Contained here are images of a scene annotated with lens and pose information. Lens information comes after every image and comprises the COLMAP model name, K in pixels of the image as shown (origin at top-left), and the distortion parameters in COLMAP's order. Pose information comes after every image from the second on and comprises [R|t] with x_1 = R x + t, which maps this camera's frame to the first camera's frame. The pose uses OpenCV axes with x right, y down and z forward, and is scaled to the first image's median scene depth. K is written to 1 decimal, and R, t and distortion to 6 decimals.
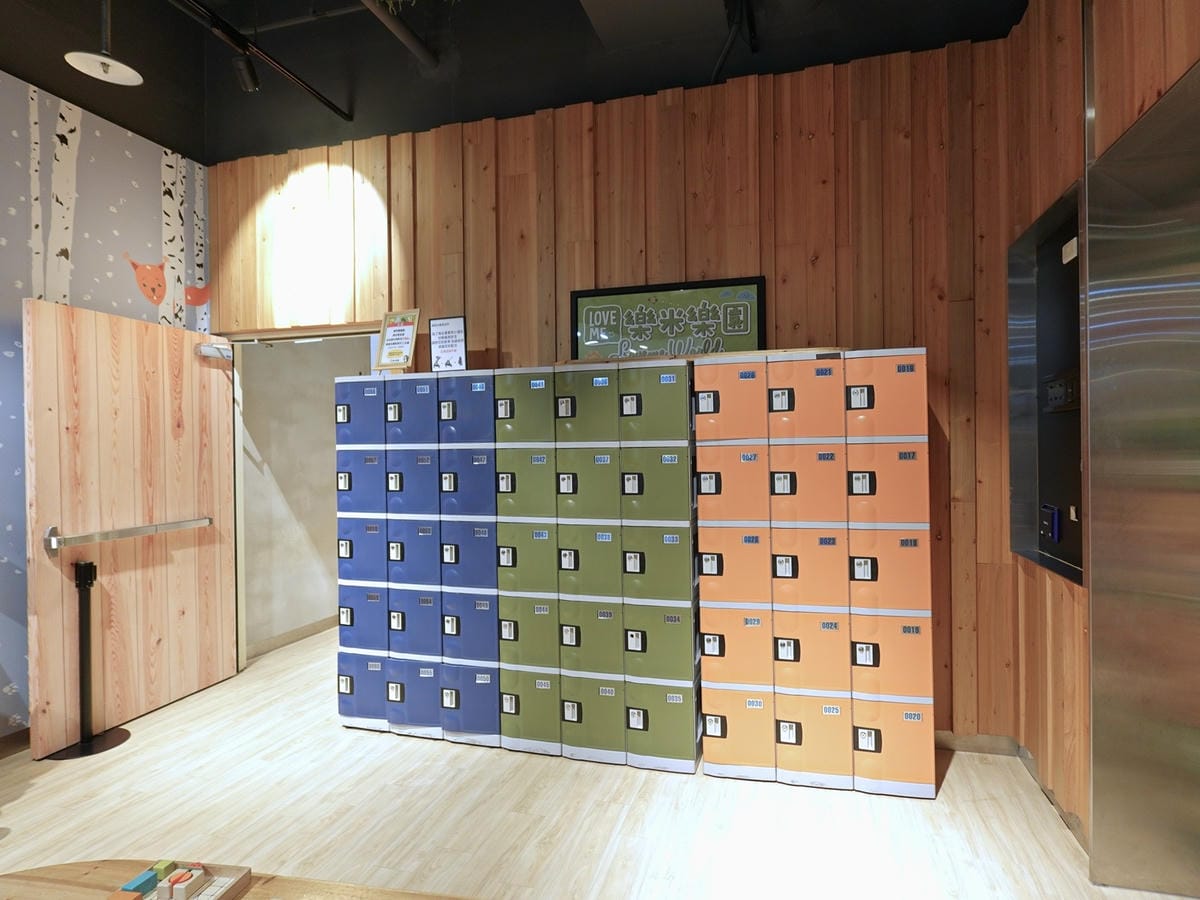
lens RADIAL K [[673.4, 0, 603.8], [0, 673.4, 458.2], [0, 0, 1]] dist [-0.002165, -0.000390]
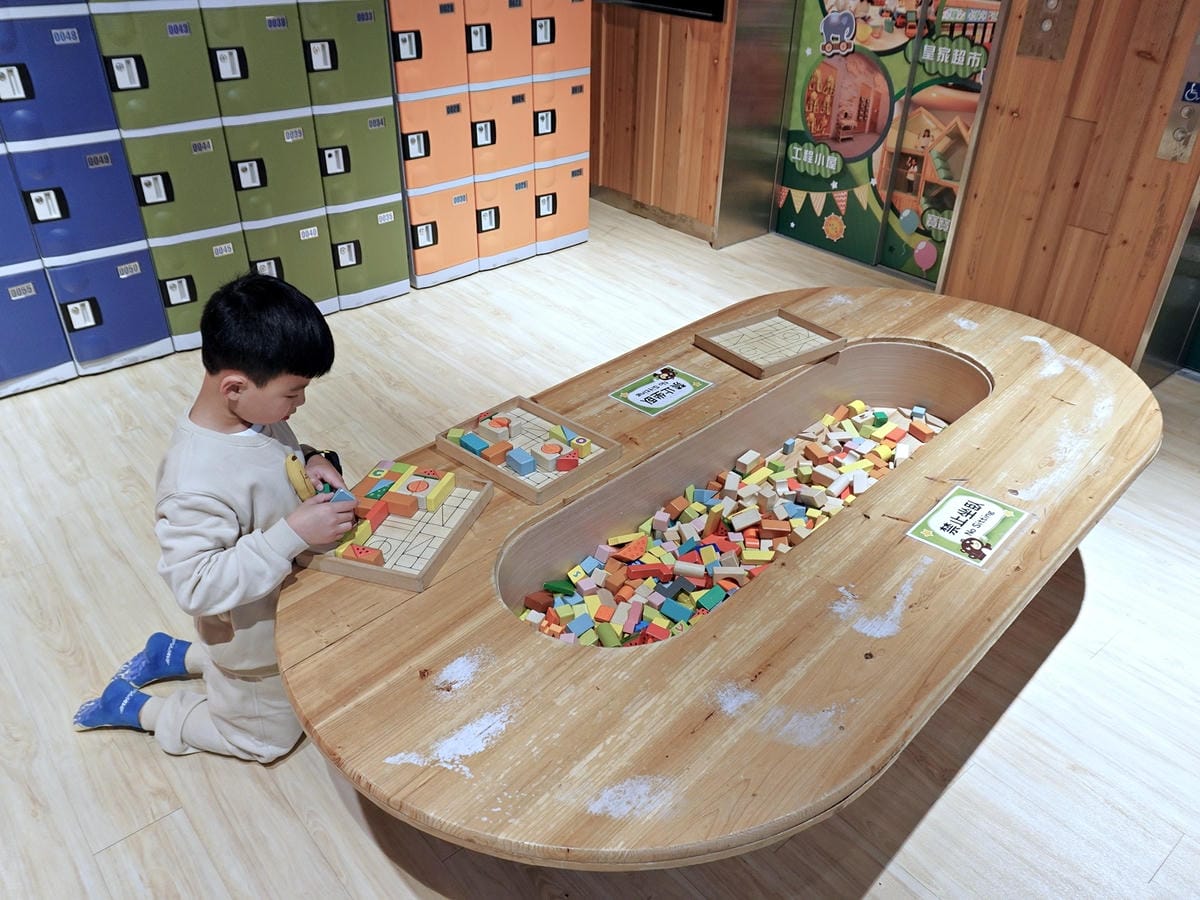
lens RADIAL K [[928.9, 0, 600.0], [0, 928.9, 450.0], [0, 0, 1]] dist [0.002637, 0.002564]
pose [[0.545748, -0.425250, 0.722027, -0.744050], [-0.023347, 0.853607, 0.520393, -0.019232], [-0.837624, -0.300861, 0.455926, 0.128900]]
